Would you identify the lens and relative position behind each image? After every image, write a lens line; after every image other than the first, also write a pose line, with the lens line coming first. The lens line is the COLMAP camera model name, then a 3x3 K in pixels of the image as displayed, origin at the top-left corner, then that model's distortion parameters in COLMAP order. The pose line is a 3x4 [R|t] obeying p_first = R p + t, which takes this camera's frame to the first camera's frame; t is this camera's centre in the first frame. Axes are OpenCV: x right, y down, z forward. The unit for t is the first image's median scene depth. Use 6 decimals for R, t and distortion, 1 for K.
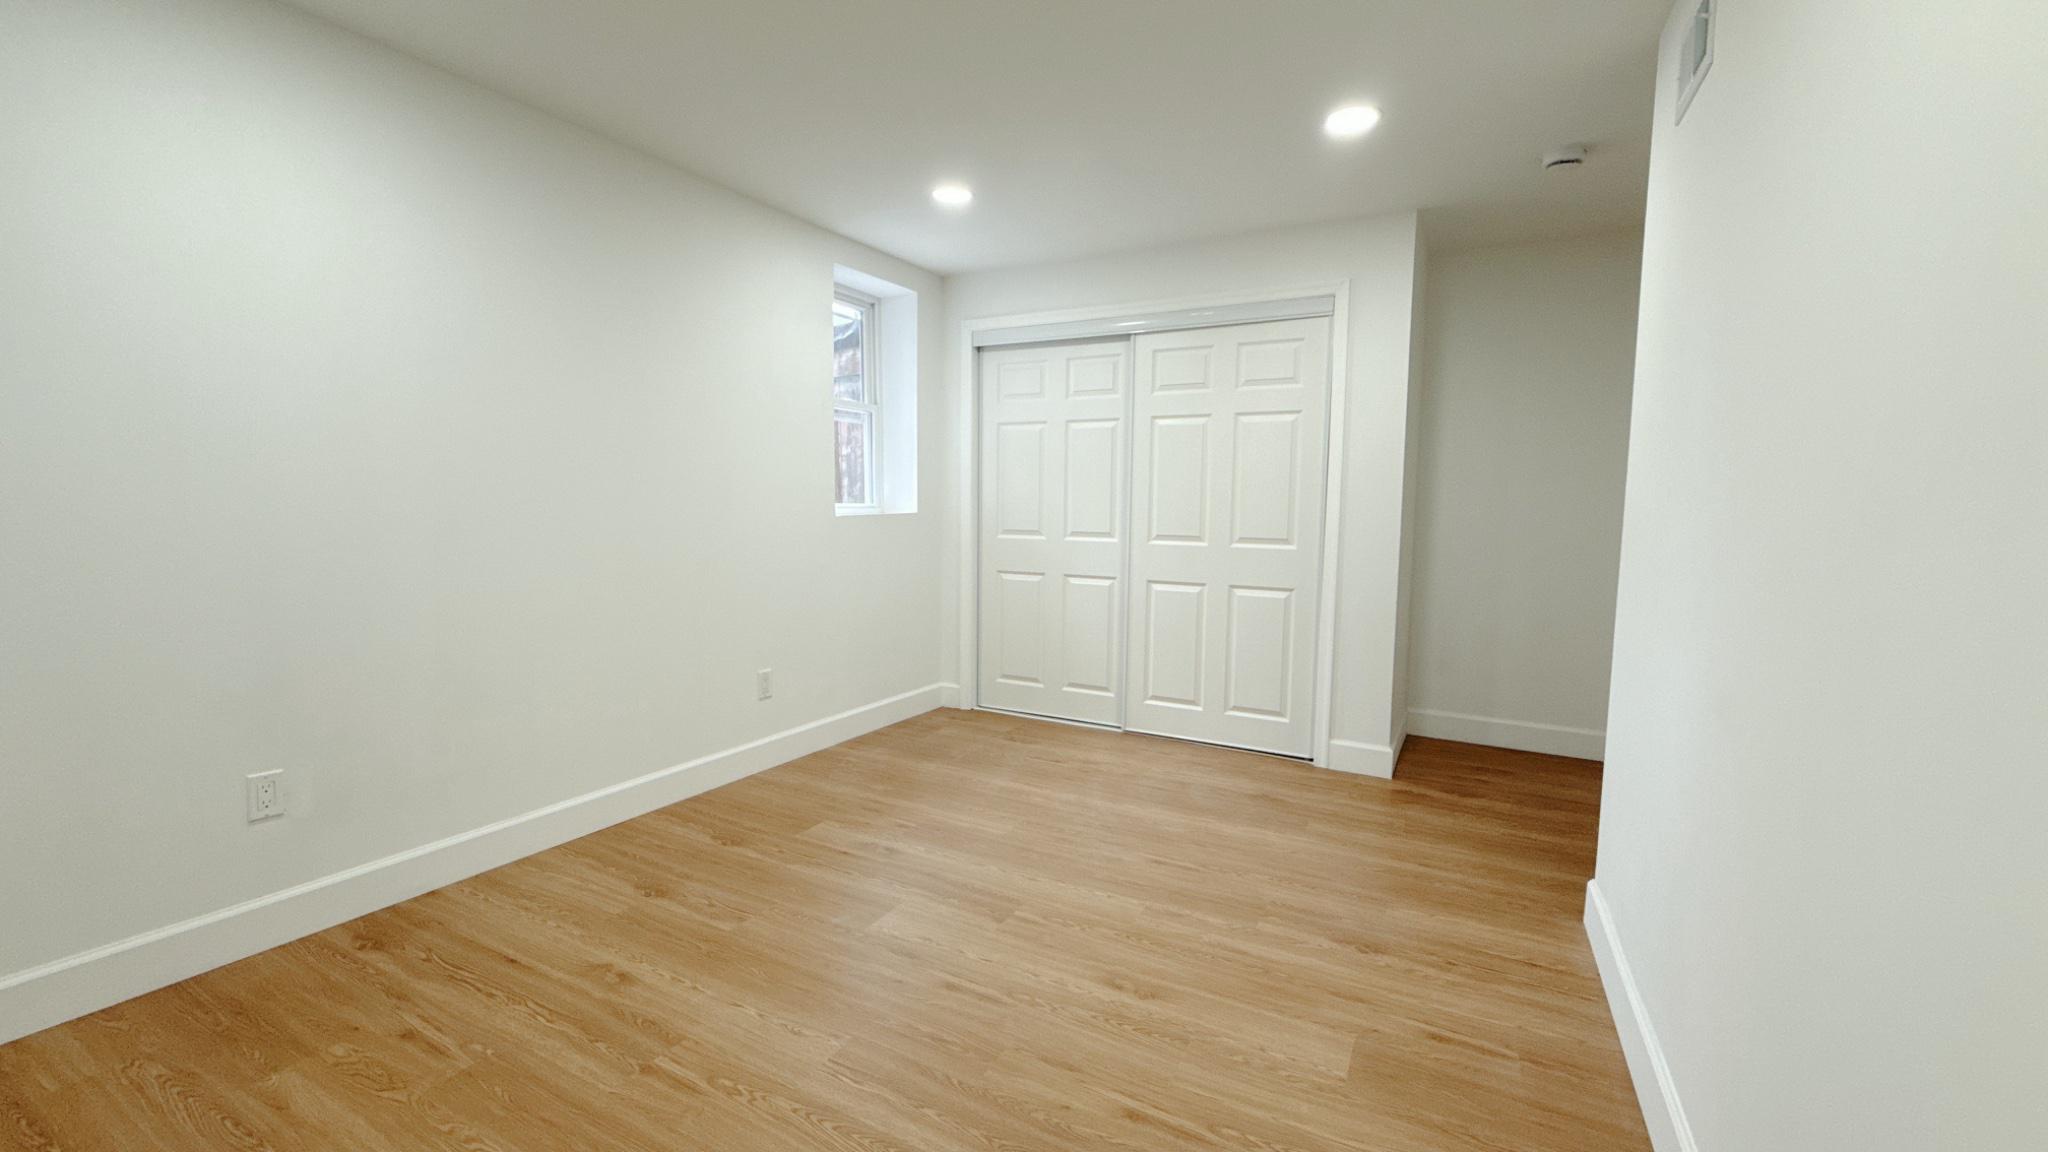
lens RADIAL K [[814.7, 0, 1024.3], [0, 814.7, 574.6], [0, 0, 1]] dist [0.002632, 0.000652]
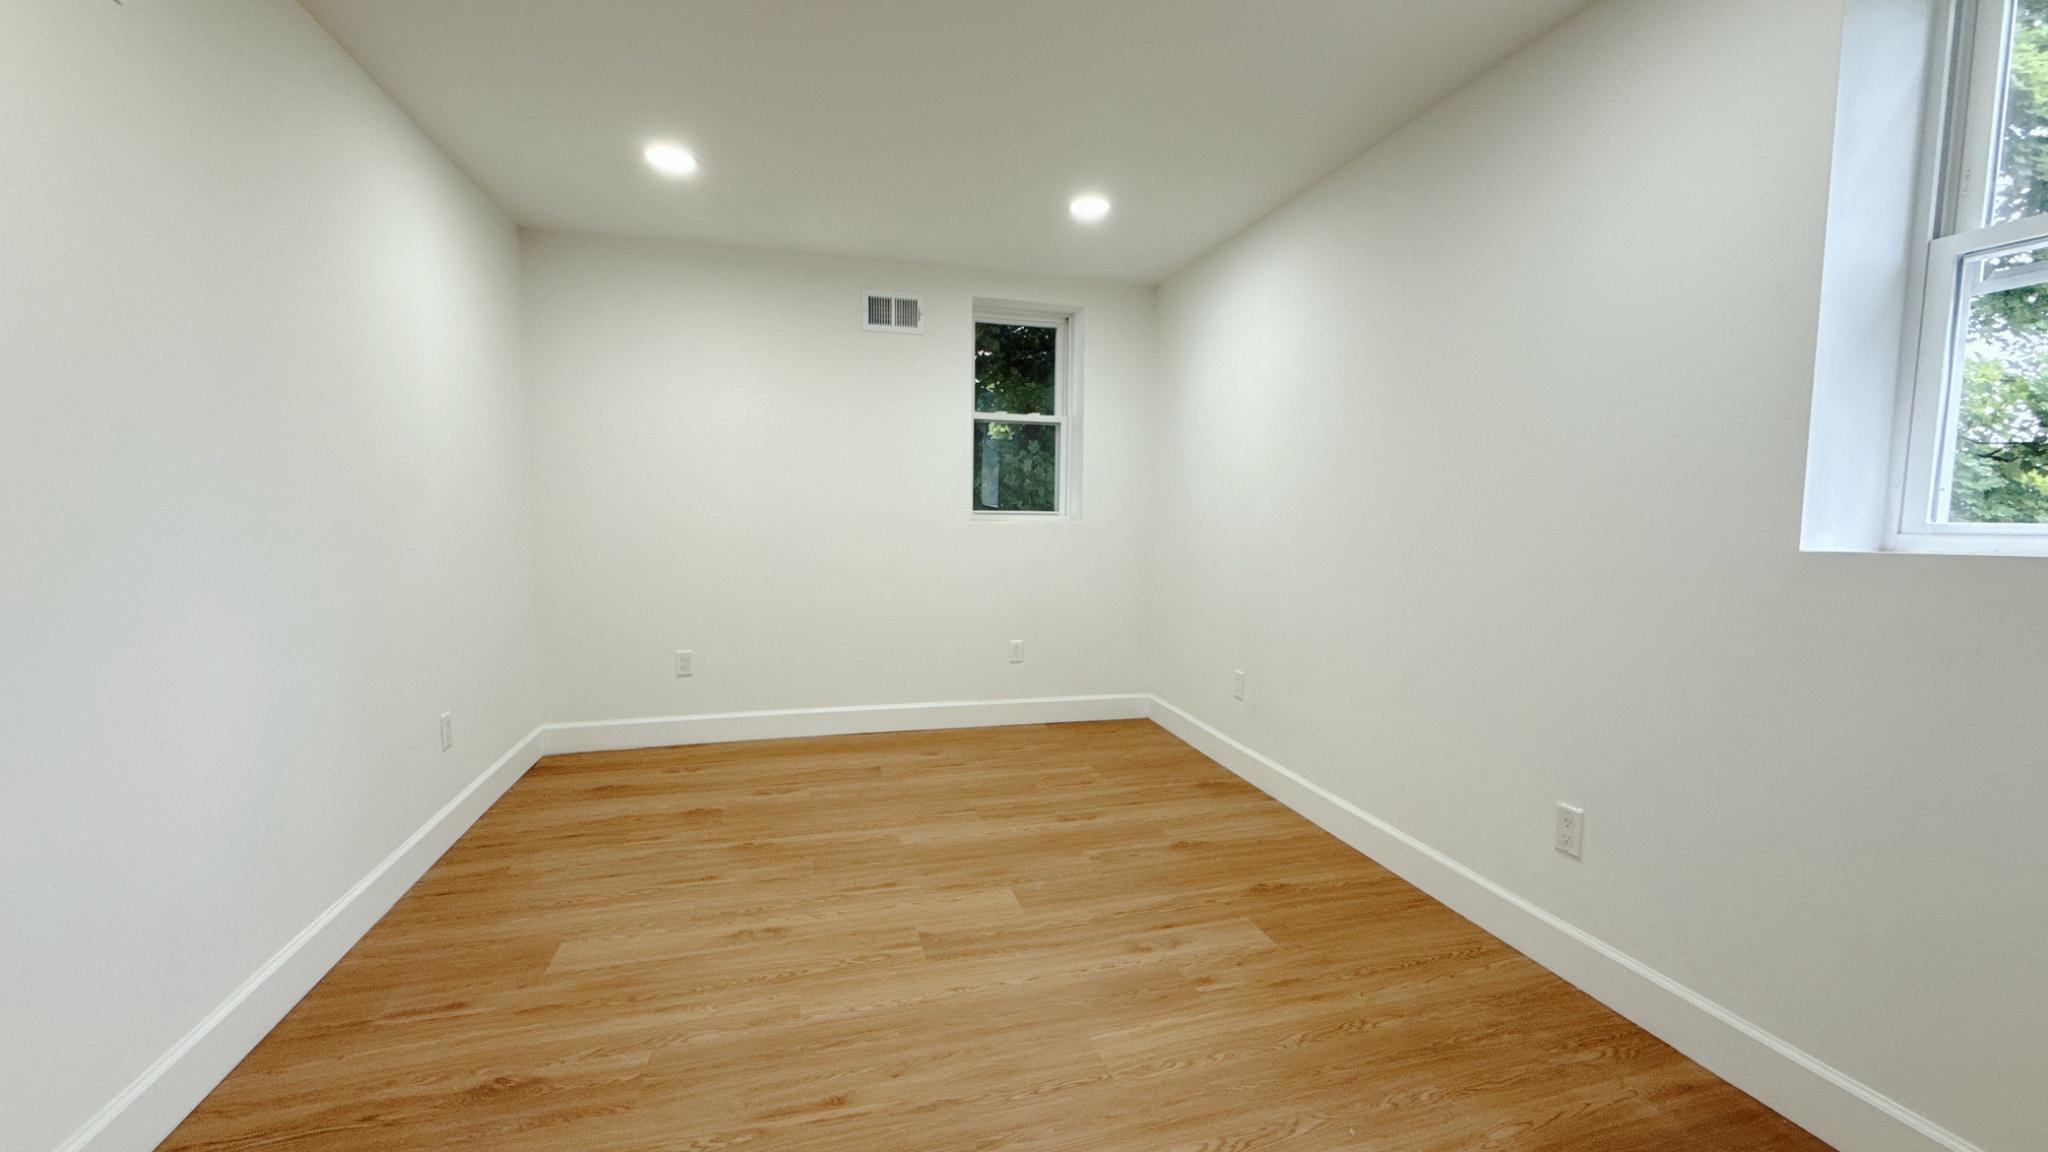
lens RADIAL K [[814.7, 0, 1024.3], [0, 814.7, 574.6], [0, 0, 1]] dist [0.002632, 0.000652]
pose [[-0.715871, 0.036260, -0.697291, 0.555650], [-0.077162, 0.988426, 0.130617, -0.141023], [0.693956, 0.147309, -0.704787, 1.730800]]
